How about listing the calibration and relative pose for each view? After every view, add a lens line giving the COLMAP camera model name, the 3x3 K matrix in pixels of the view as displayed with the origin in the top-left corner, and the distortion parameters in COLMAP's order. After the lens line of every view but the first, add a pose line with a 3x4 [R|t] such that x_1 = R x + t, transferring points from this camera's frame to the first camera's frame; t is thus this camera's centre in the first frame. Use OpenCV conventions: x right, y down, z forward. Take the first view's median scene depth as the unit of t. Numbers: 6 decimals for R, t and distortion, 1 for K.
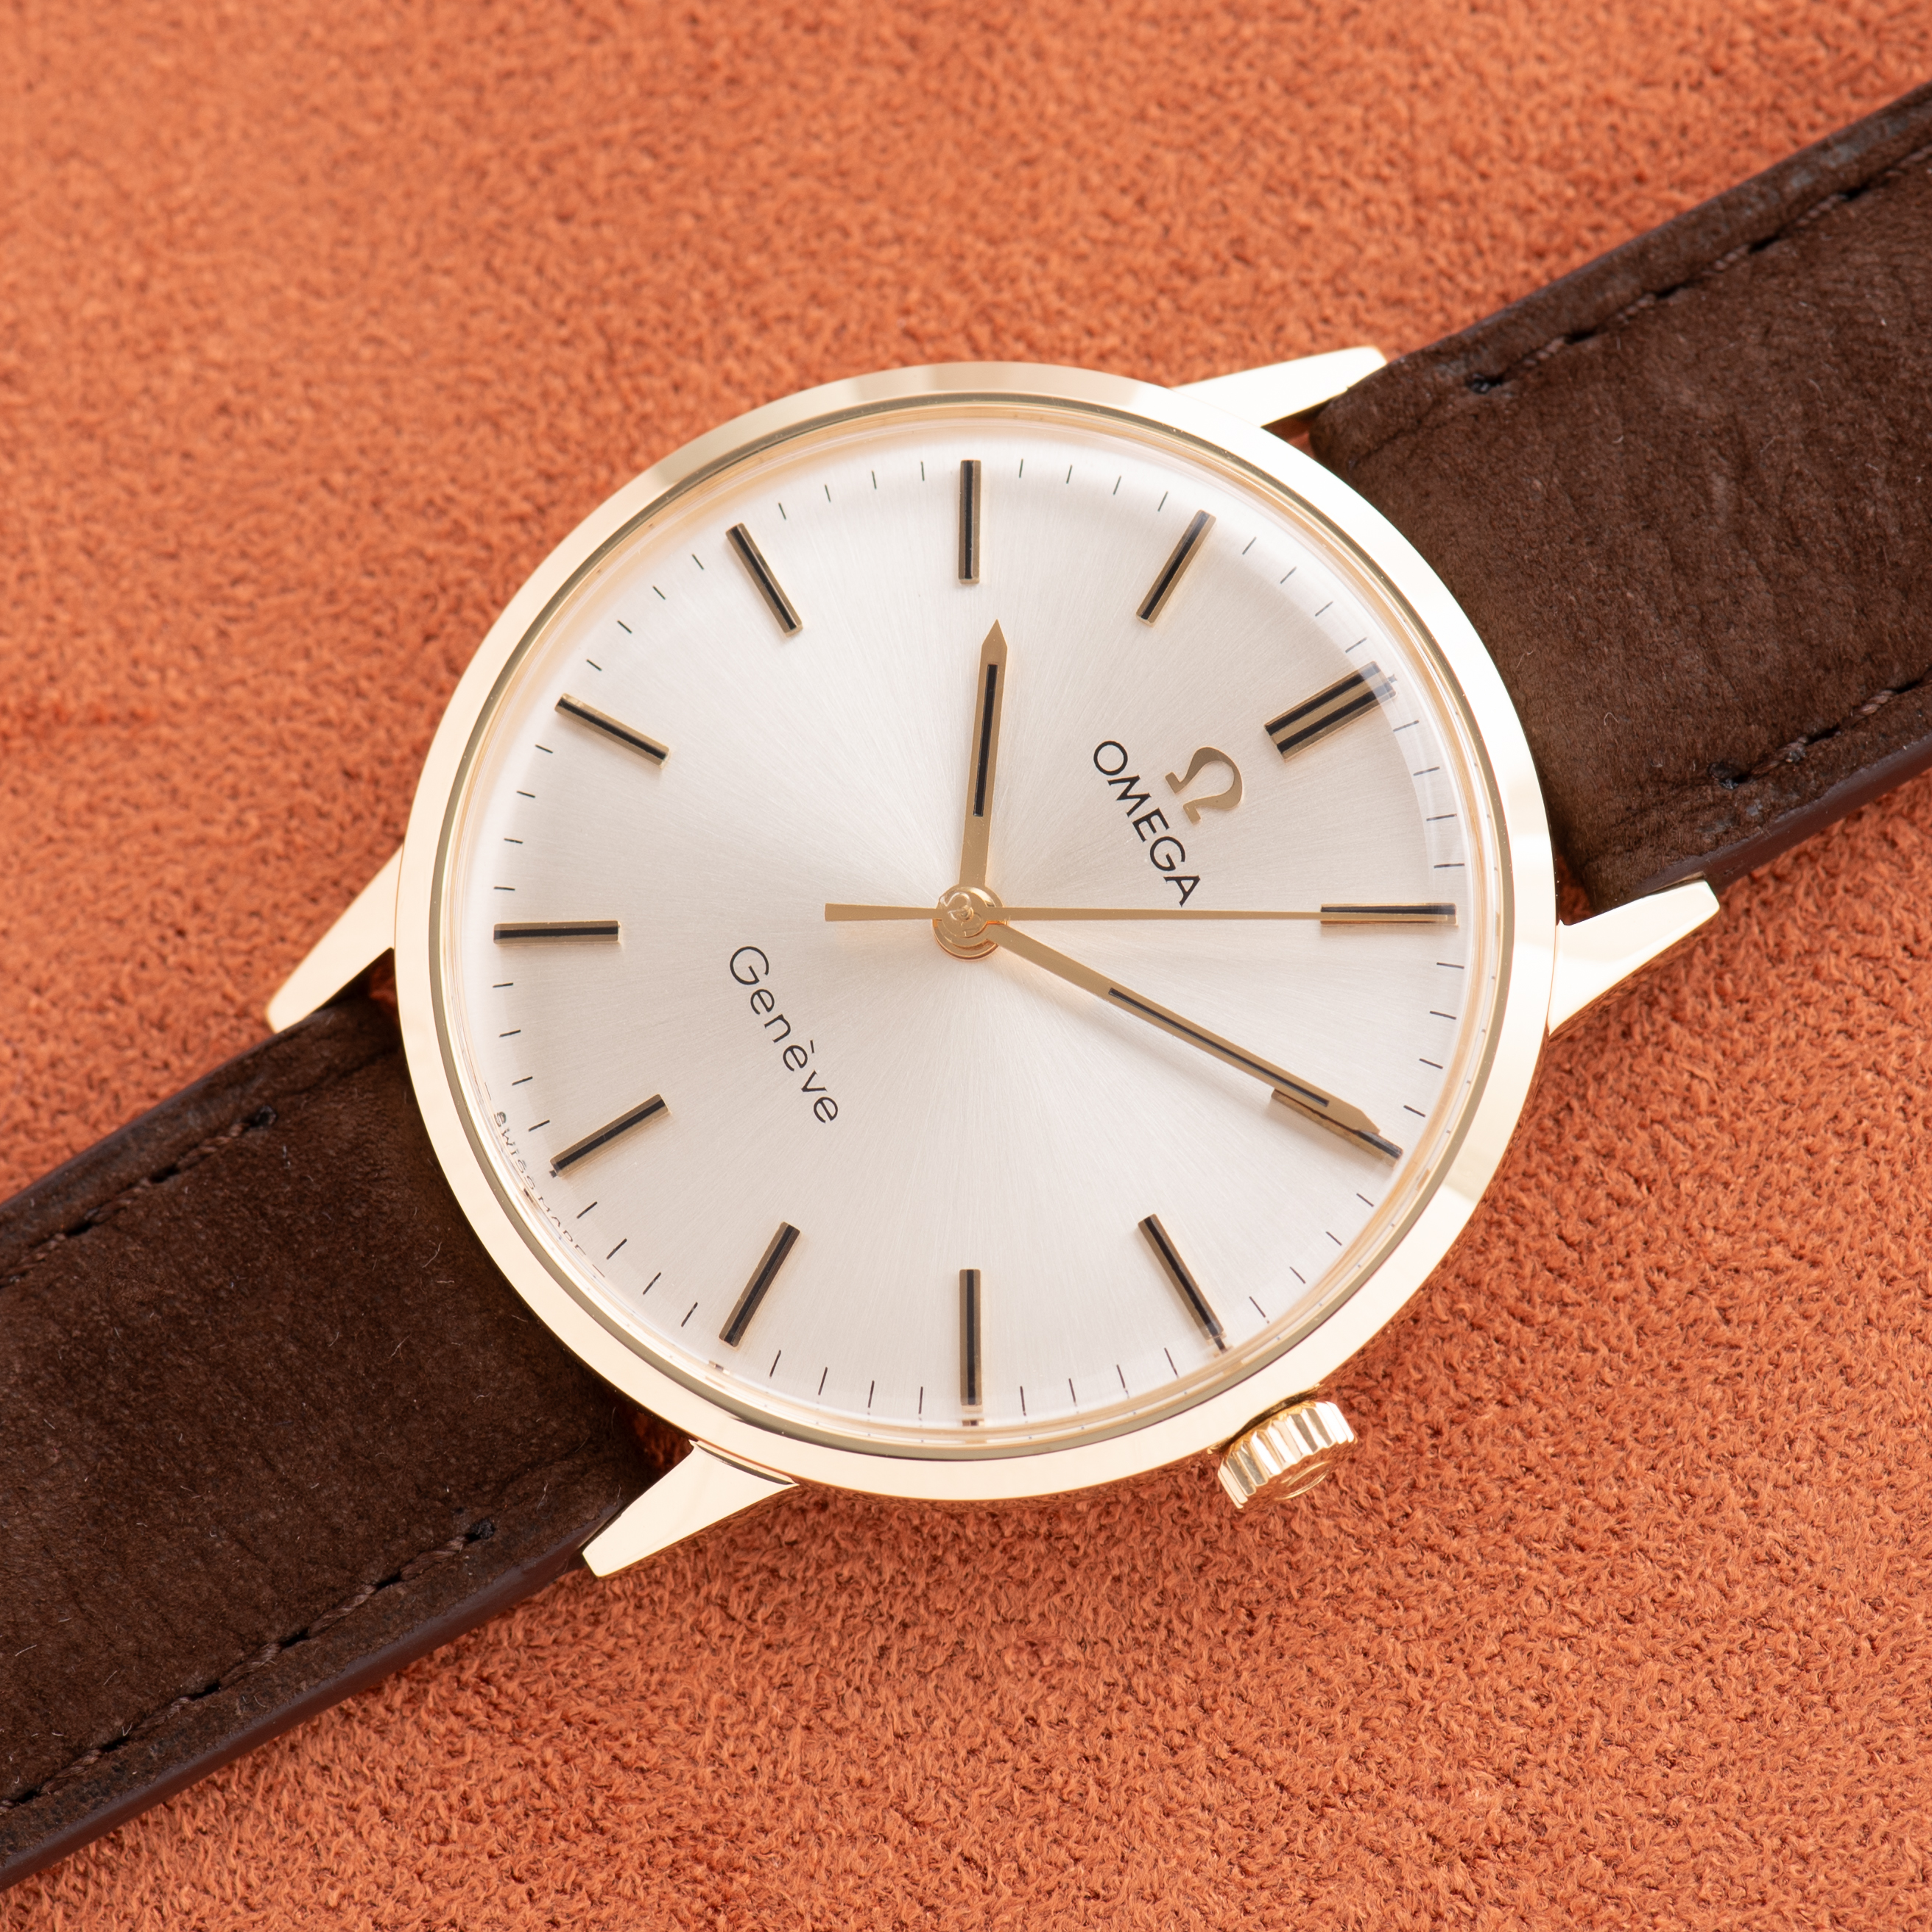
lens RADIAL K [[14001.5, 0, 966.0], [0, 14001.5, 966.0], [0, 0, 1]] dist [0.590428, 0.986059]
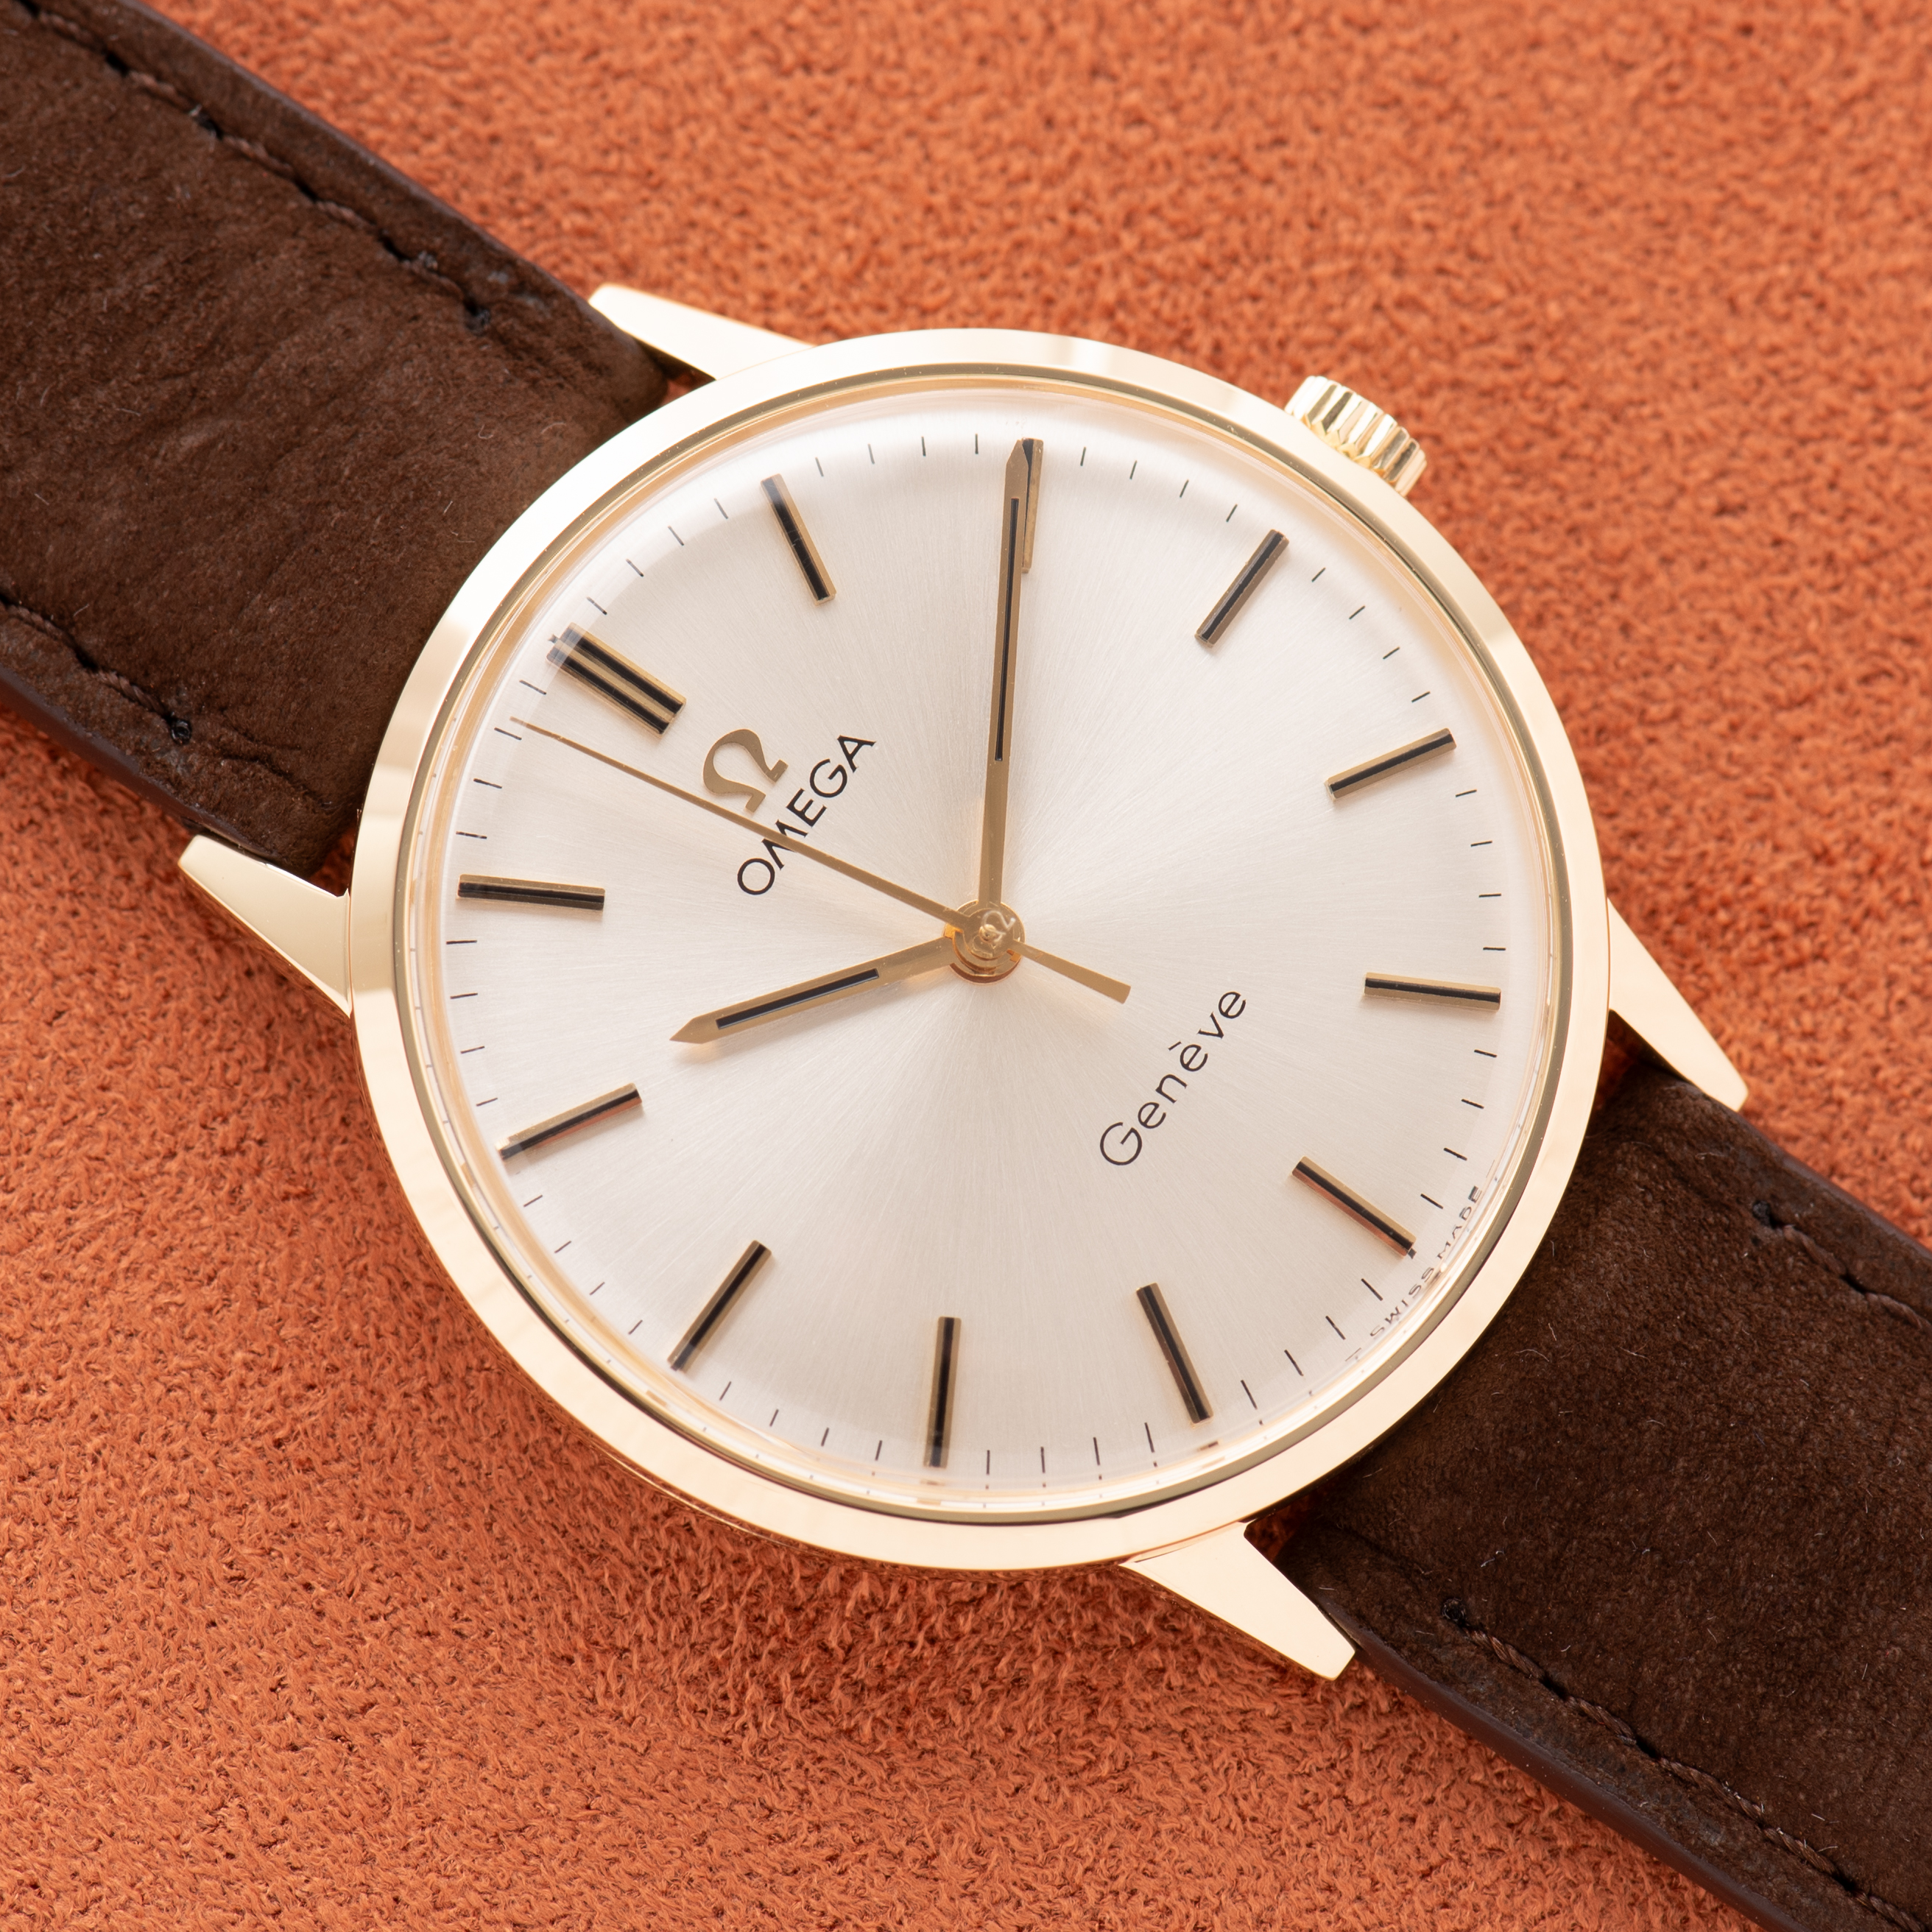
lens RADIAL K [[14001.5, 0, 966.0], [0, 14001.5, 966.0], [0, 0, 1]] dist [0.590428, 0.986059]
pose [[-0.421742, -0.875395, 0.236258, -0.218255], [0.876313, -0.326612, 0.354119, -0.330855], [-0.232829, 0.356382, 0.904866, 0.166520]]
